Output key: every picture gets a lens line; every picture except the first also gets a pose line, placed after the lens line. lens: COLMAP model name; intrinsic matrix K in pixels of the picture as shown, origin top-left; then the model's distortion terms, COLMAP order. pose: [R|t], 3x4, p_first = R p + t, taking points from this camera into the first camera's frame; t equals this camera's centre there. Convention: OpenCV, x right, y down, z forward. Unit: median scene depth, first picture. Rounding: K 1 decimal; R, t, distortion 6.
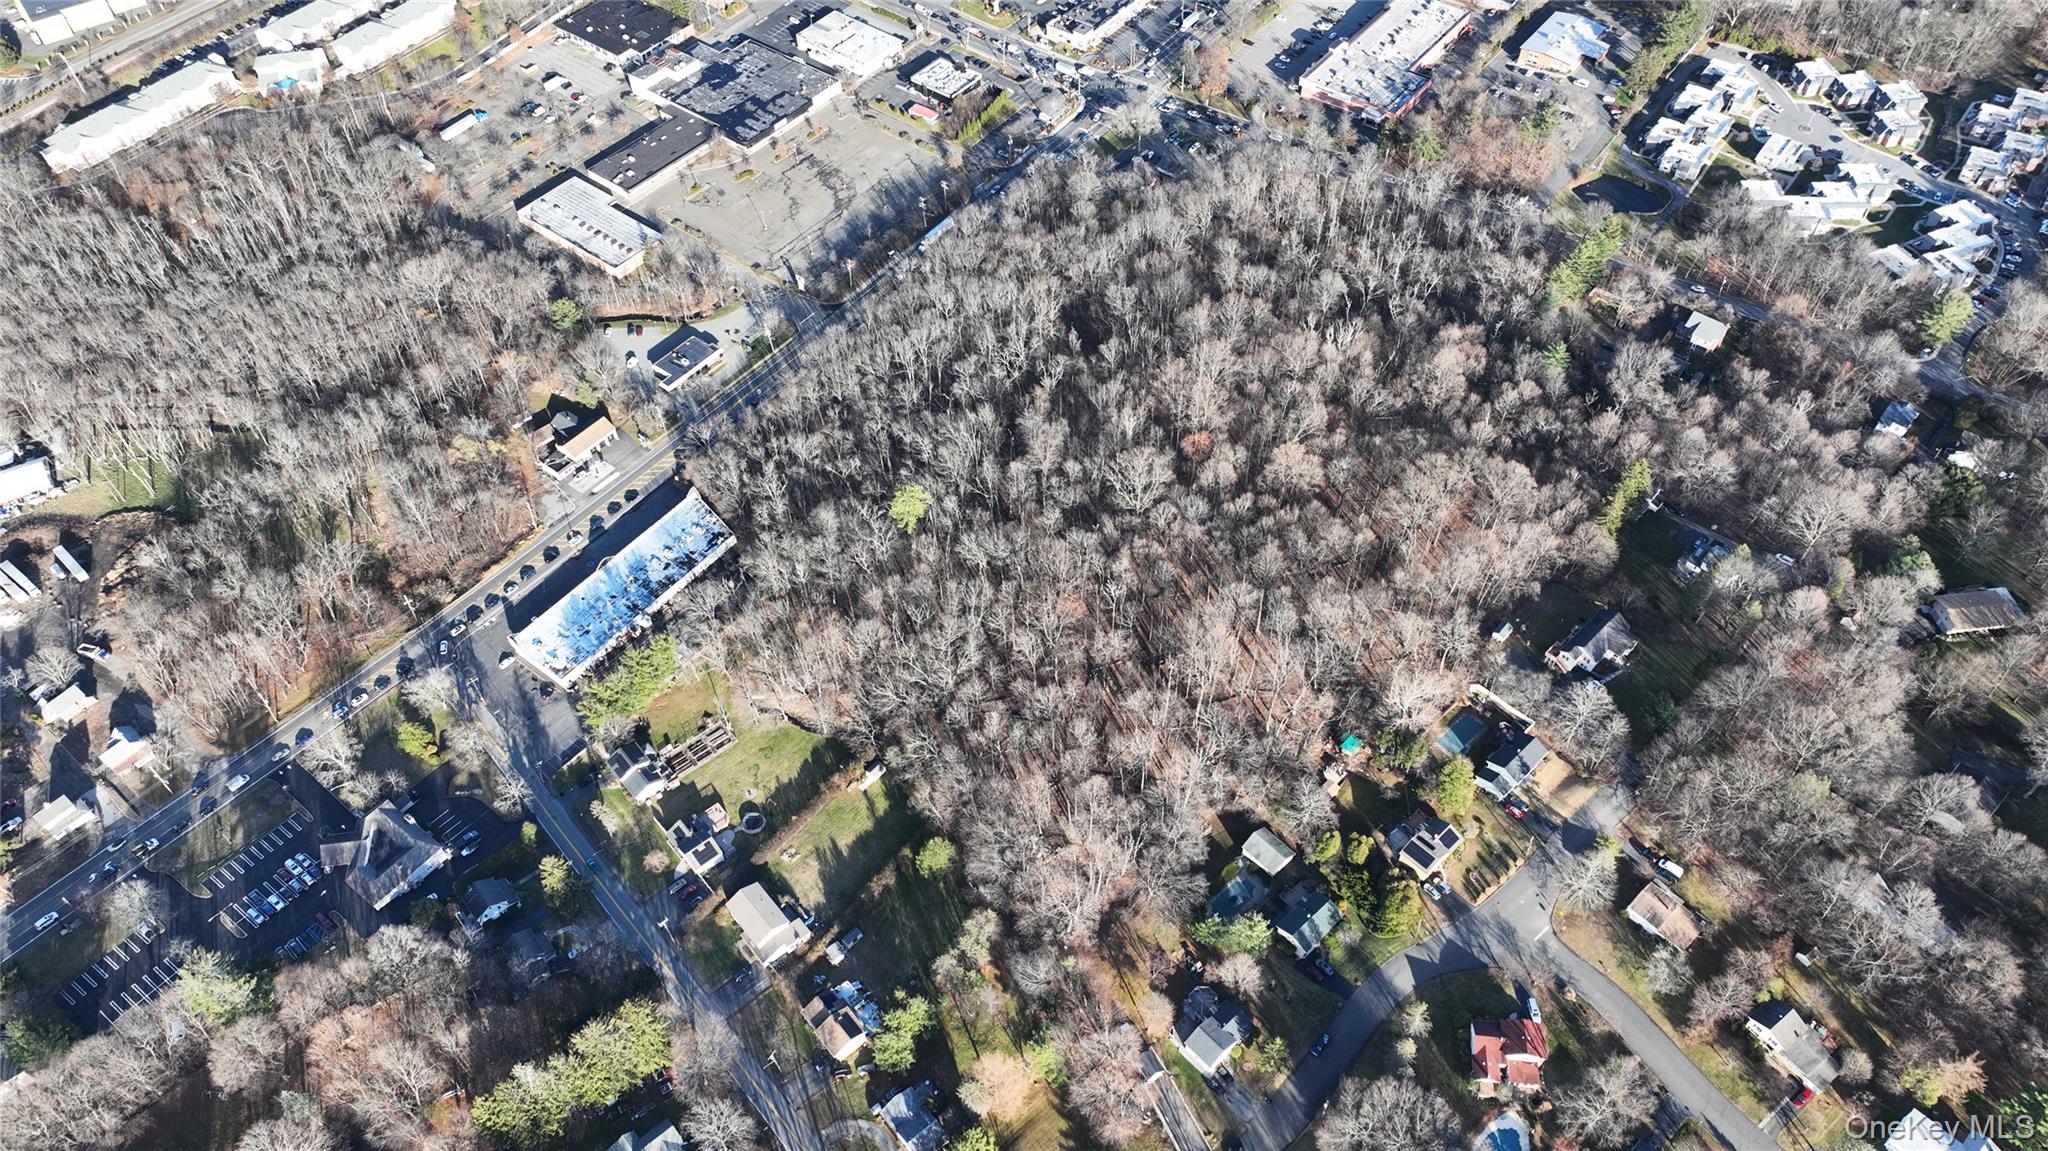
lens RADIAL K [[1441.3, 0, 1029.0], [0, 1441.3, 575.9], [0, 0, 1]] dist [0.002857, 0.012506]
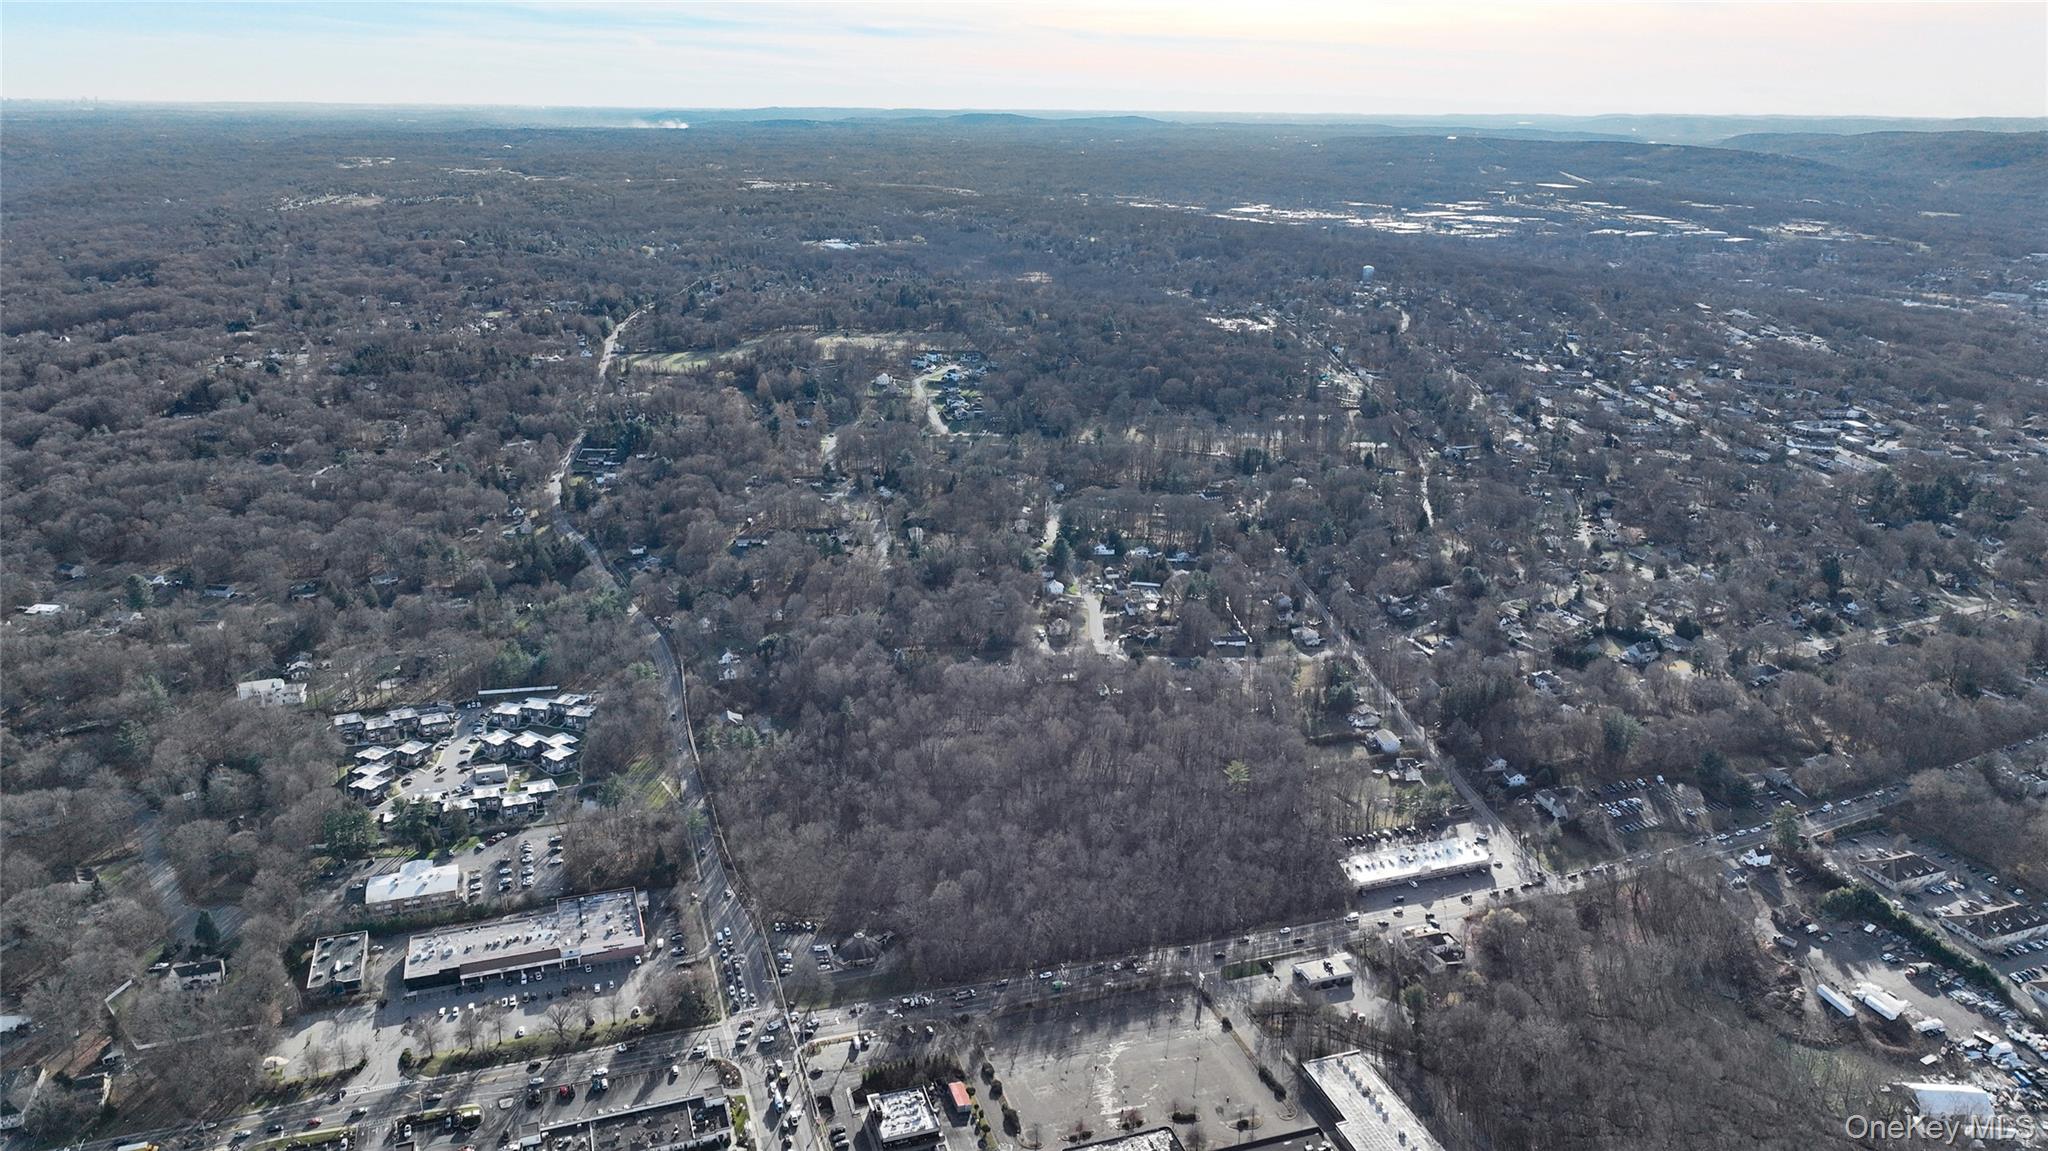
lens RADIAL K [[1441.3, 0, 1029.0], [0, 1441.3, 575.9], [0, 0, 1]] dist [0.002857, 0.012506]
pose [[-0.836506, -0.165216, 0.522456, -0.574091], [0.423115, 0.411094, 0.807450, -1.278078], [-0.348182, 0.896496, -0.273977, 1.078164]]
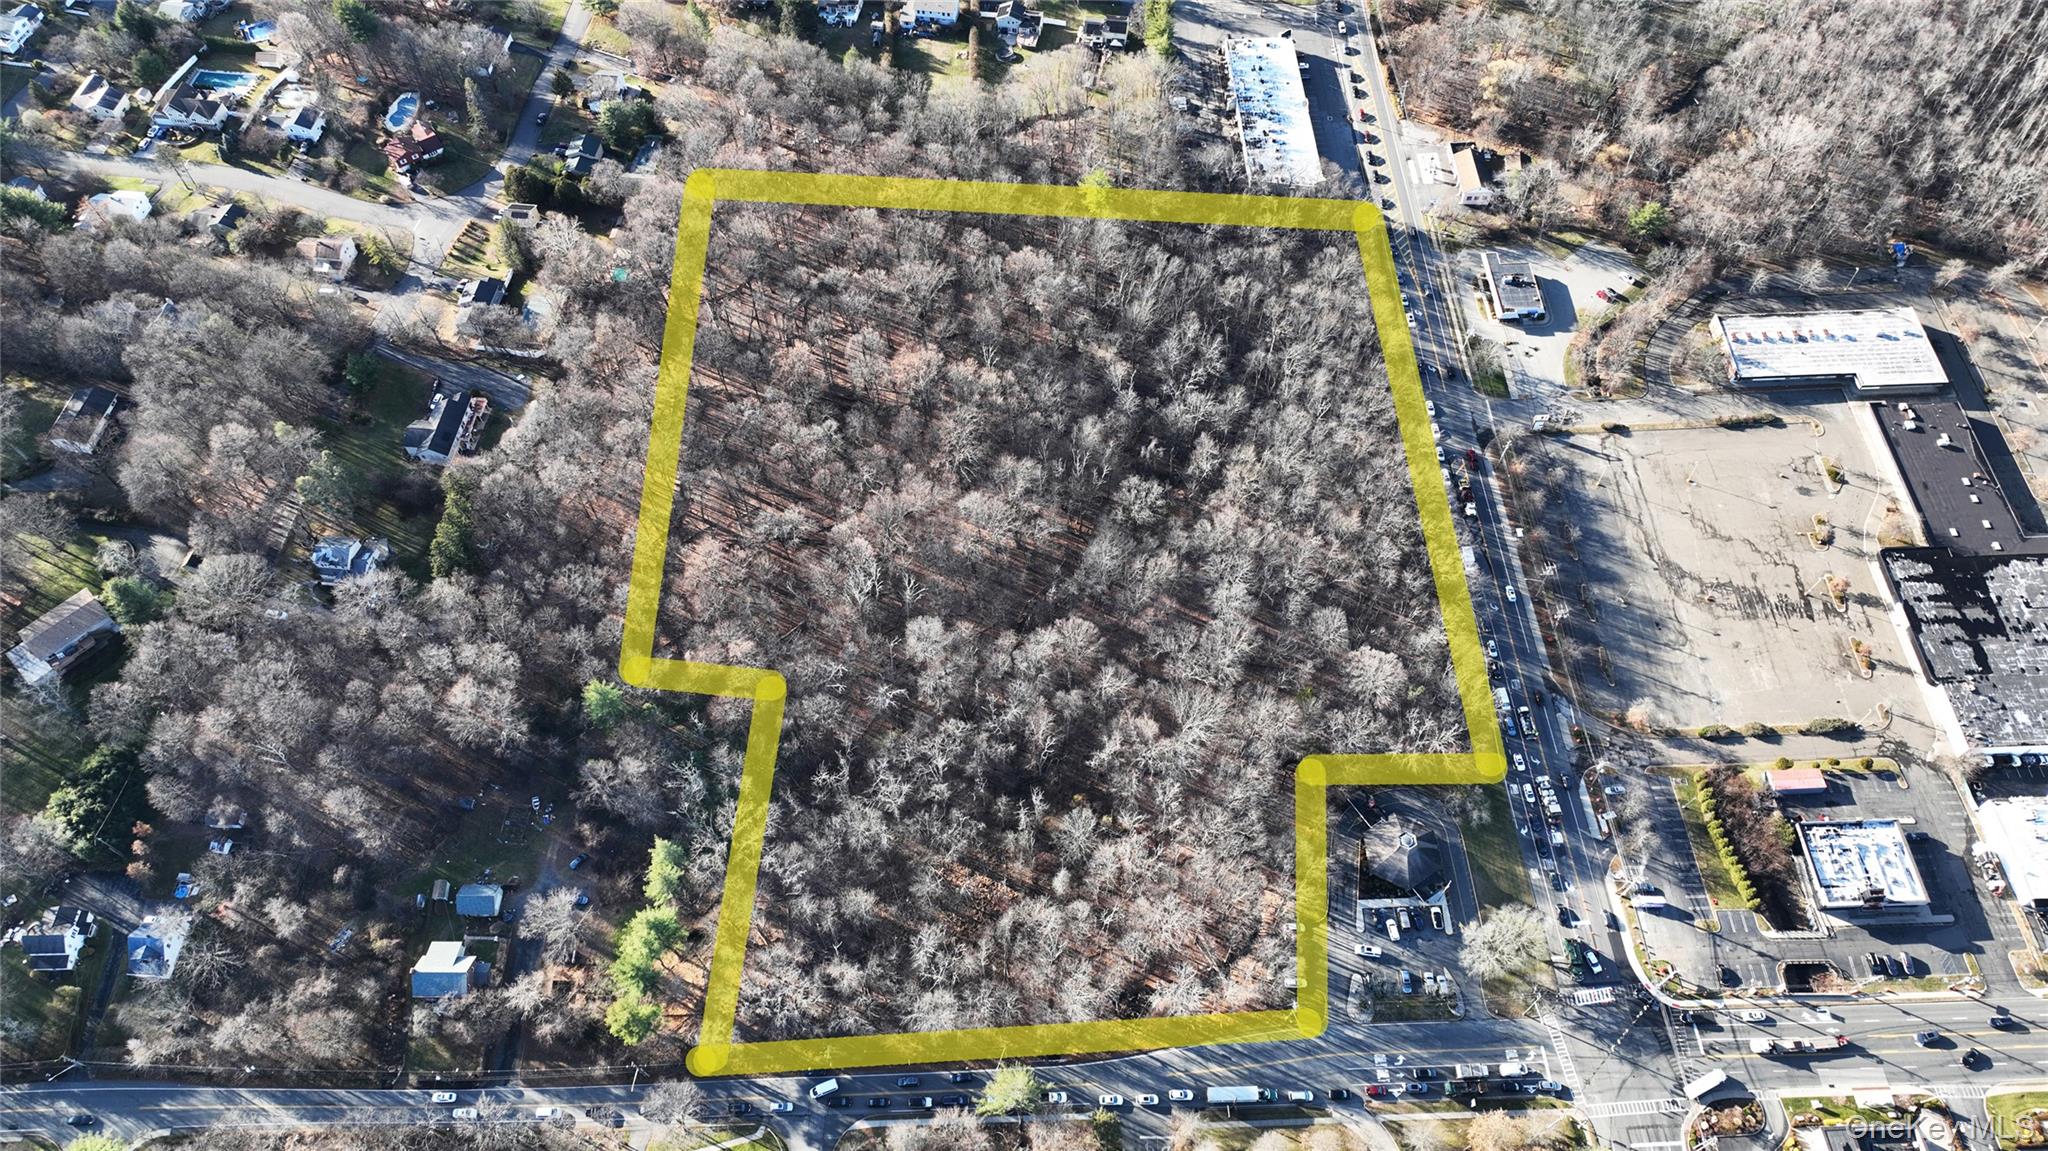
lens RADIAL K [[1441.3, 0, 1029.0], [0, 1441.3, 575.9], [0, 0, 1]] dist [0.002857, 0.012506]
pose [[-0.763799, 0.561738, -0.317902, 0.342367], [-0.473253, -0.152471, 0.867631, -0.759682], [0.438911, 0.813144, 0.382301, 0.658651]]
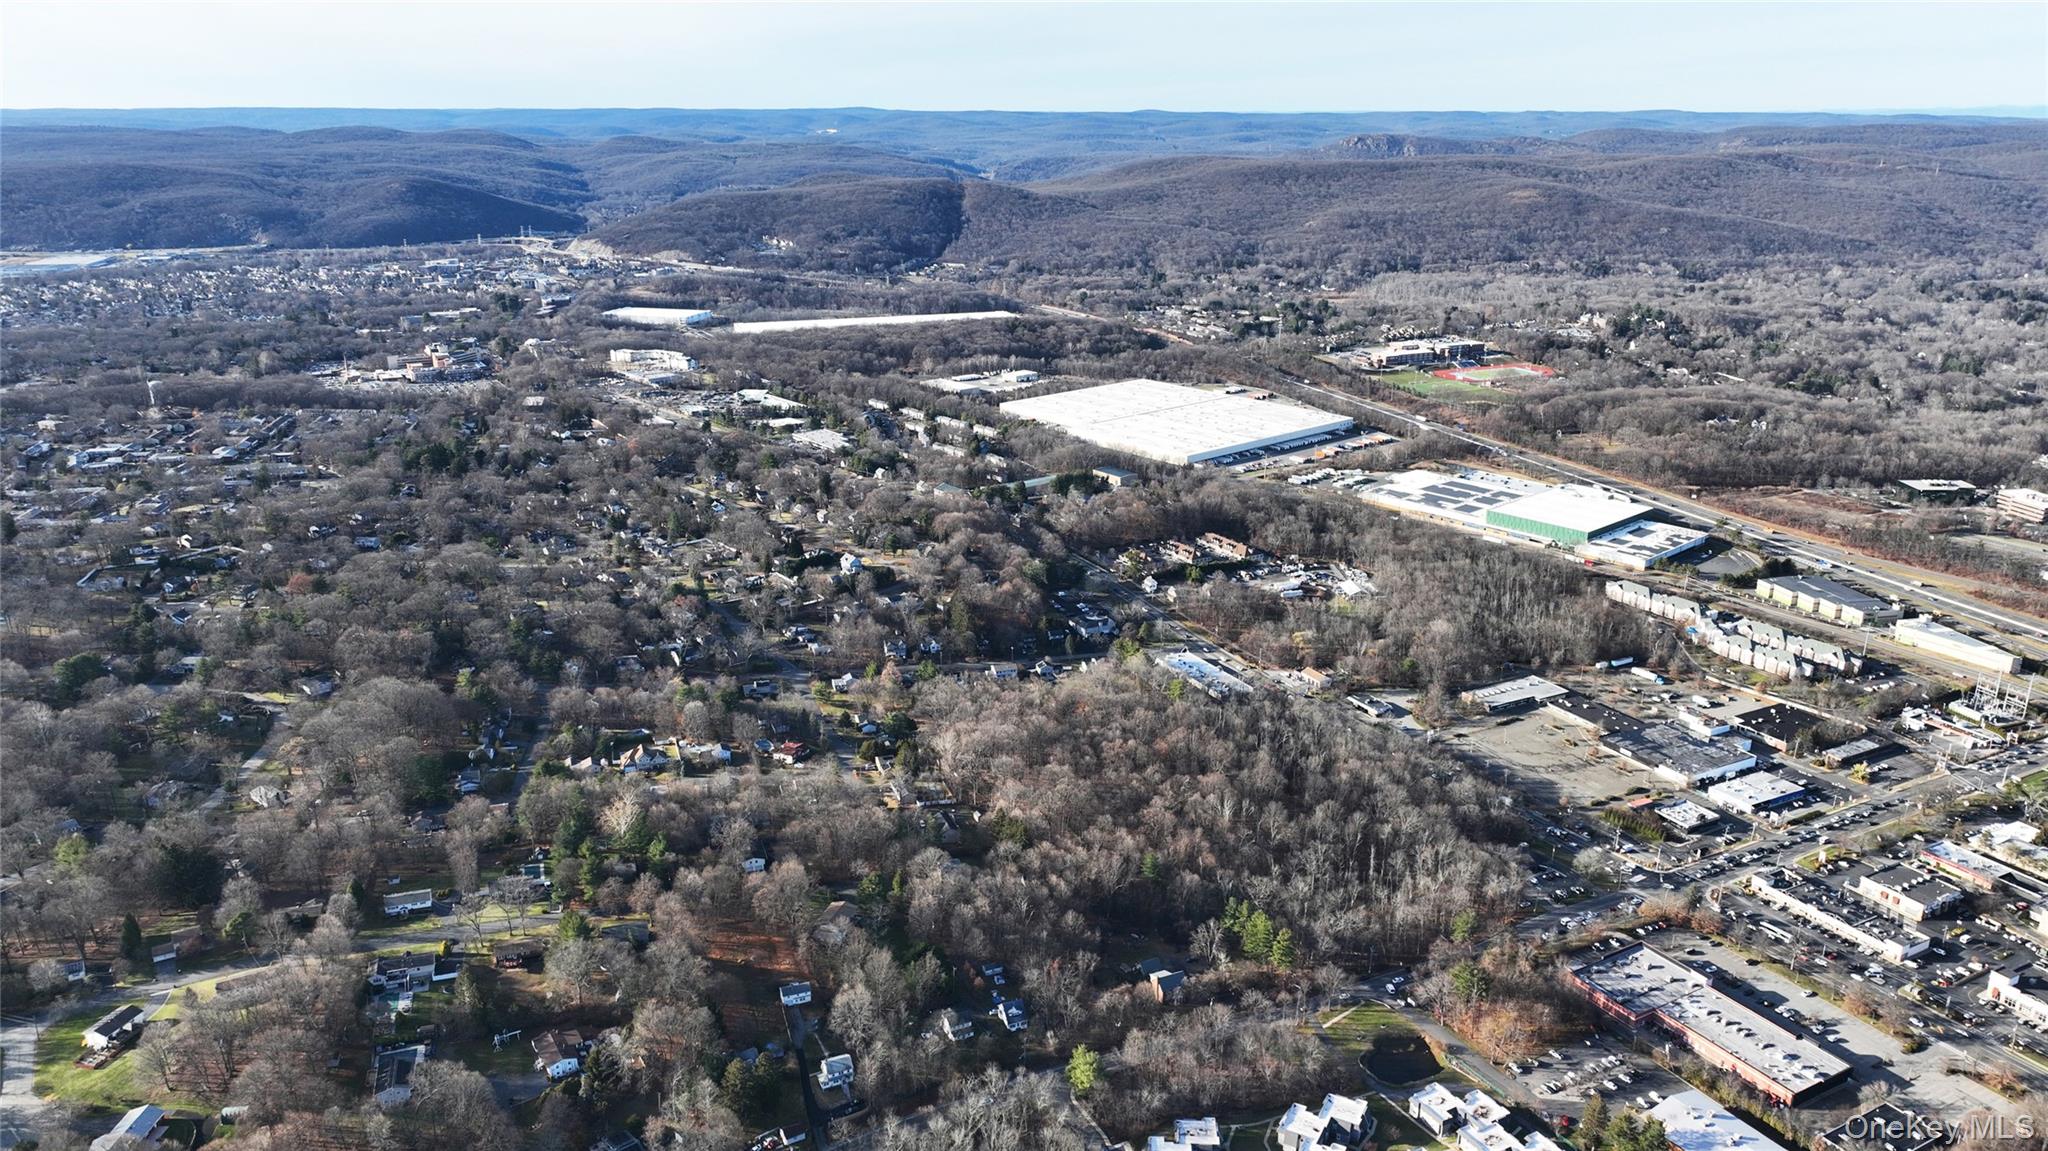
lens RADIAL K [[1441.3, 0, 1029.0], [0, 1441.3, 575.9], [0, 0, 1]] dist [0.002857, 0.012506]
pose [[-0.399206, 0.301596, -0.865837, 1.292122], [-0.700471, 0.508999, 0.500261, -0.761656], [0.591587, 0.806201, 0.008064, 0.604102]]
